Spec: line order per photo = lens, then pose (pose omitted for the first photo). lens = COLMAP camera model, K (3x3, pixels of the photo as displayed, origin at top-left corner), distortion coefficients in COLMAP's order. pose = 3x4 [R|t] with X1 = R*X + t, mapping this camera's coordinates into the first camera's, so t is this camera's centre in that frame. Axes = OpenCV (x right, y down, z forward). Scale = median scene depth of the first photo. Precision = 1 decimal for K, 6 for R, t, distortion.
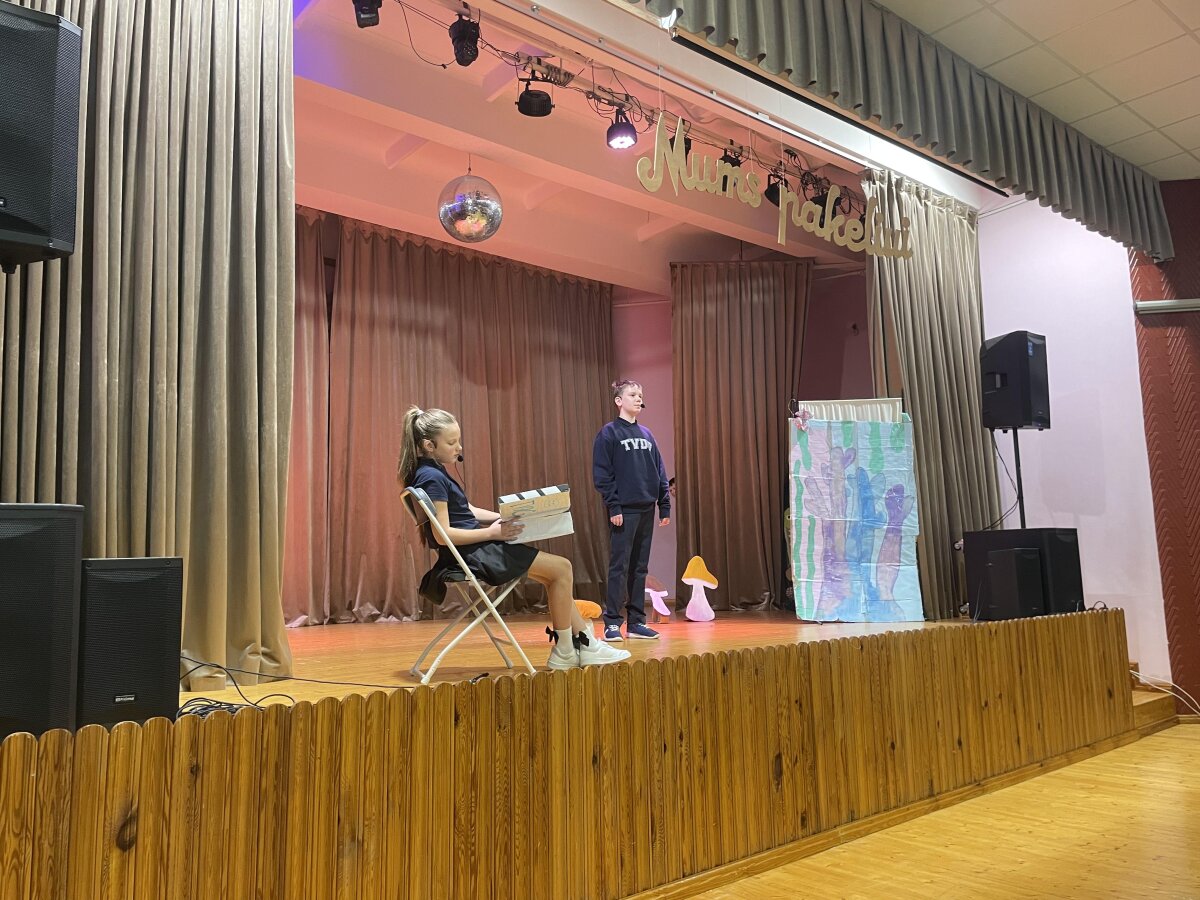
lens RADIAL K [[905.5, 0, 581.8], [0, 905.5, 455.8], [0, 0, 1]] dist [0.072157, -0.076650]
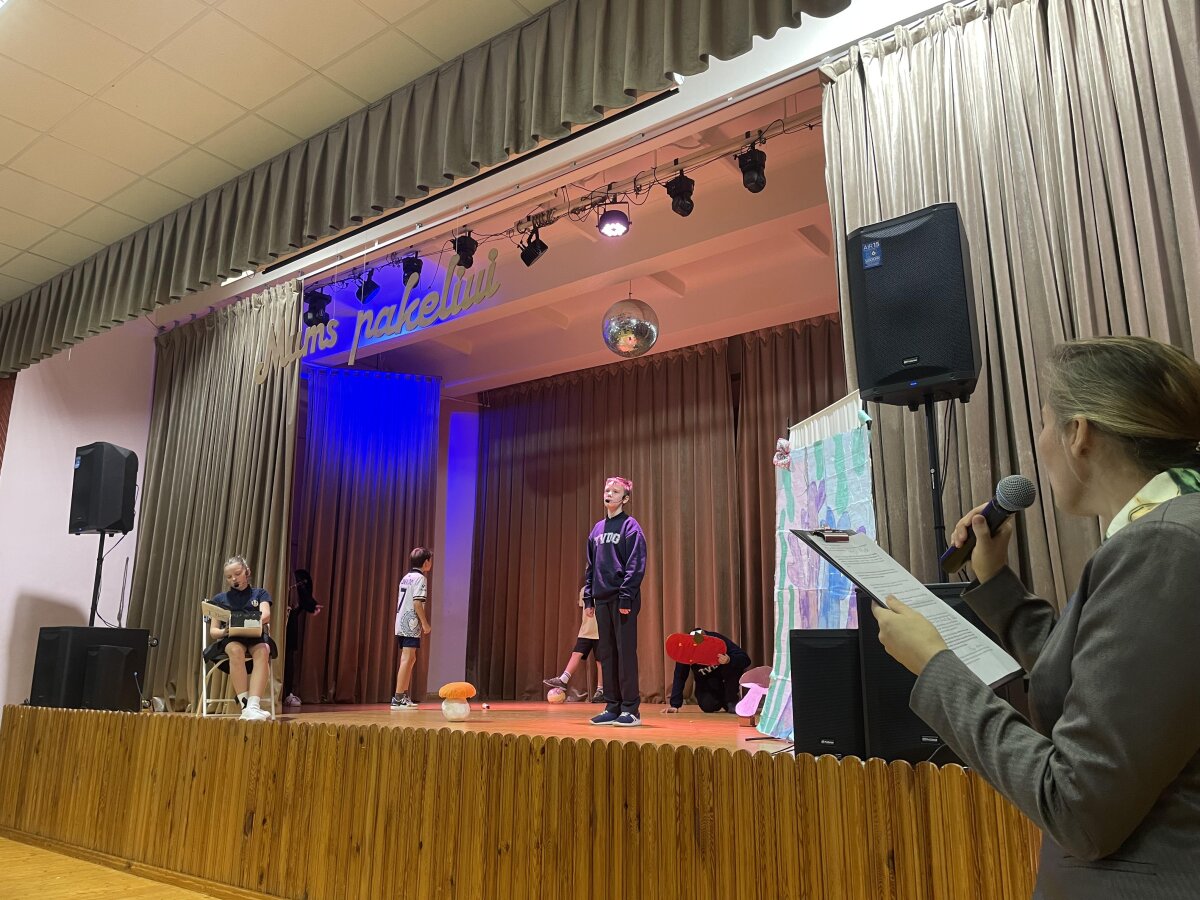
lens RADIAL K [[905.5, 0, 586.0], [0, 905.5, 456.3], [0, 0, 1]] dist [0.072157, -0.076650]
pose [[0.231280, -0.194586, -0.953229, 0.913867], [0.106975, 0.978939, -0.173879, 0.073353], [0.966988, -0.061757, 0.247225, 0.675740]]
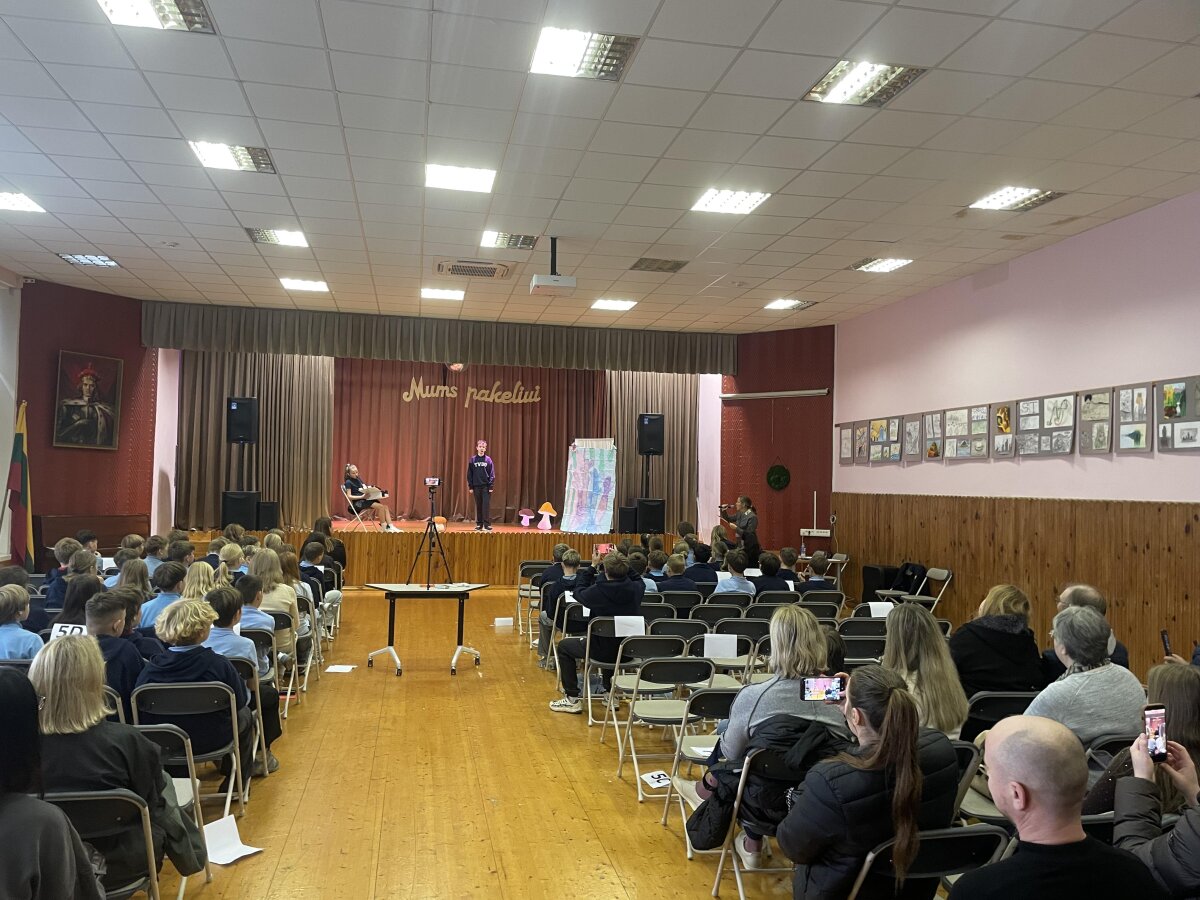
lens RADIAL K [[905.5, 0, 596.8], [0, 905.5, 456.0], [0, 0, 1]] dist [0.072157, -0.076650]
pose [[0.884398, 0.032605, -0.465593, 1.404064], [0.012506, 0.995543, 0.093471, -0.238248], [0.466566, -0.088488, 0.880049, -1.046845]]
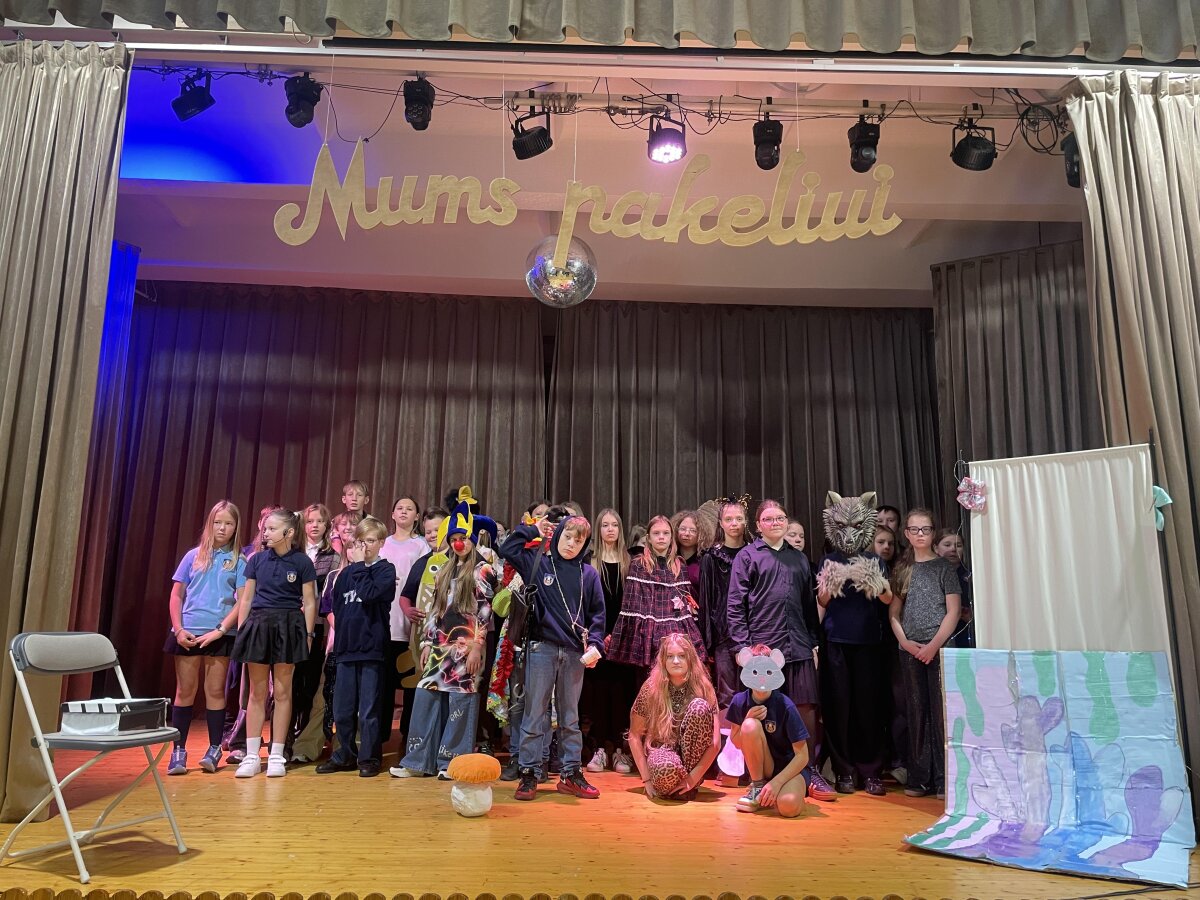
lens RADIAL K [[905.5, 0, 587.3], [0, 905.5, 441.8], [0, 0, 1]] dist [0.072157, -0.076650]
pose [[0.790052, -0.077930, -0.608067, 0.433097], [0.037679, 0.996185, -0.078715, -0.033017], [0.611881, 0.039277, 0.789974, 0.328327]]
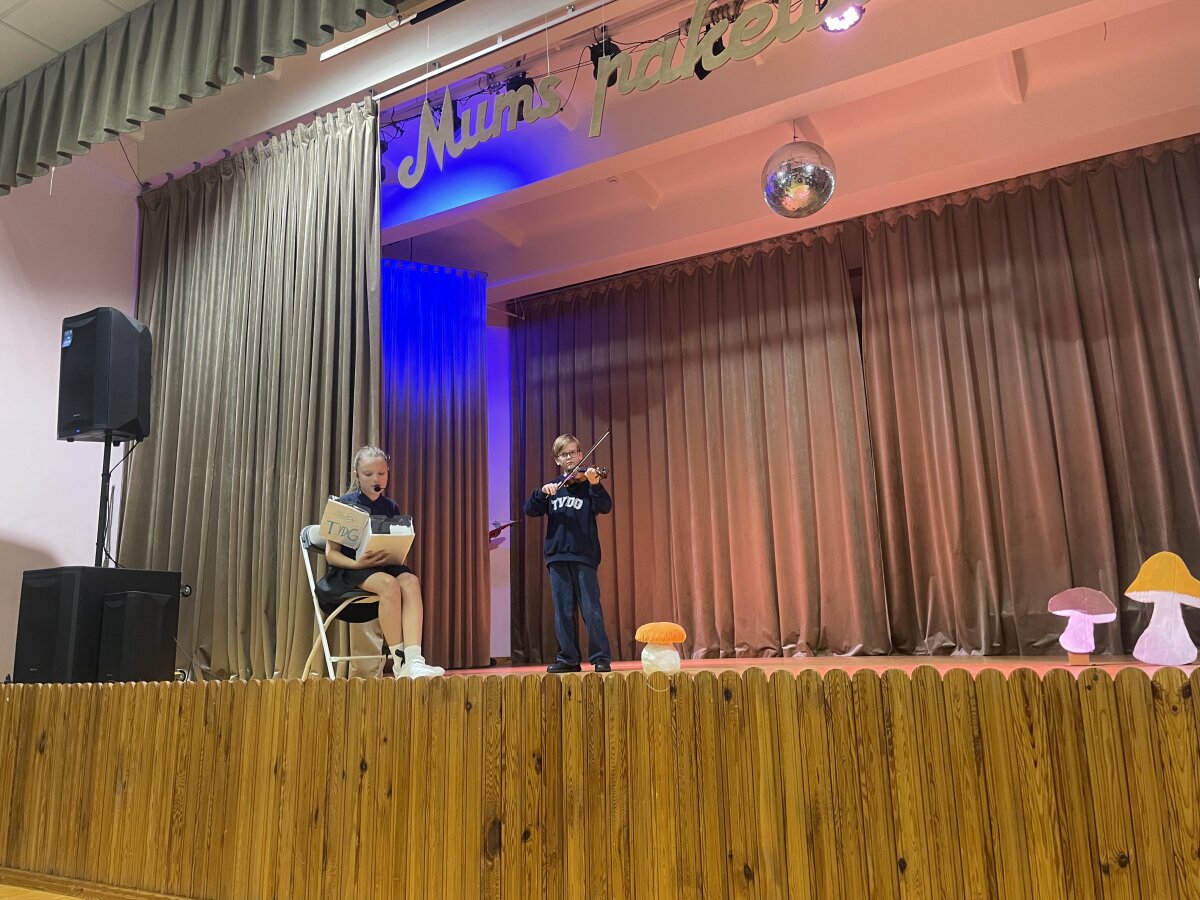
lens RADIAL K [[905.5, 0, 594.5], [0, 905.5, 443.8], [0, 0, 1]] dist [0.072157, -0.076650]
pose [[0.357717, -0.186041, -0.915111, 0.580635], [0.137190, 0.979791, -0.145563, 0.083619], [0.923698, -0.073473, 0.376010, 0.475914]]
